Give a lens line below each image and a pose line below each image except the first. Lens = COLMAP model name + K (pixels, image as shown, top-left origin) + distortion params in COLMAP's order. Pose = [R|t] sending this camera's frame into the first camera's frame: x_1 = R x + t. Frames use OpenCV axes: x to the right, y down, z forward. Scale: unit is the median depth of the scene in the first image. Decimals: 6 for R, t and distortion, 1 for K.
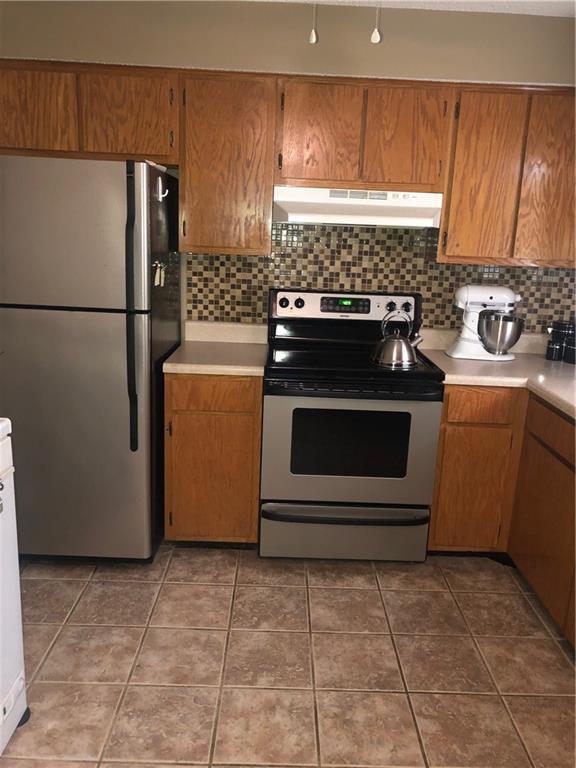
lens RADIAL K [[634.5, 0, 285.5], [0, 634.5, 396.2], [0, 0, 1]] dist [0.036308, -0.164729]
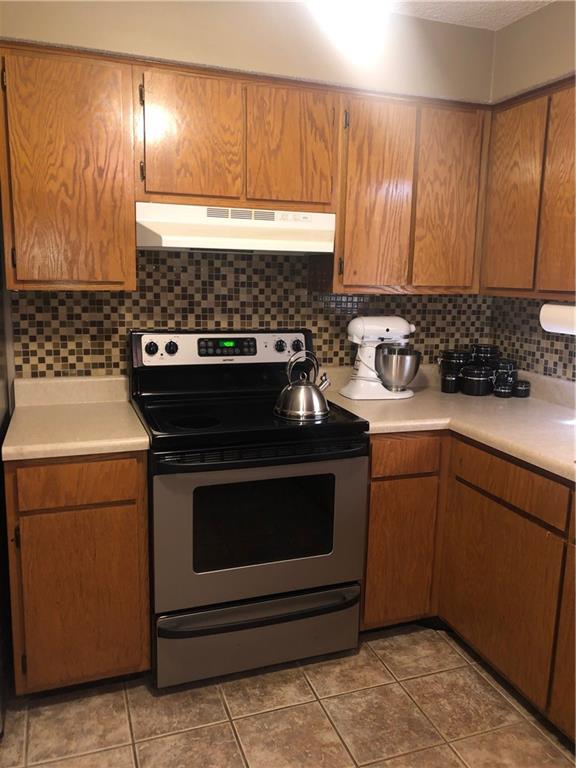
lens RADIAL K [[624.3, 0, 288.0], [0, 624.3, 384.0], [0, 0, 1]] dist [0.005938, -0.010031]
pose [[0.940786, -0.077457, 0.330035, -0.102695], [0.098298, 0.994051, -0.046909, -0.050082], [-0.324438, 0.076573, 0.942803, 0.215237]]
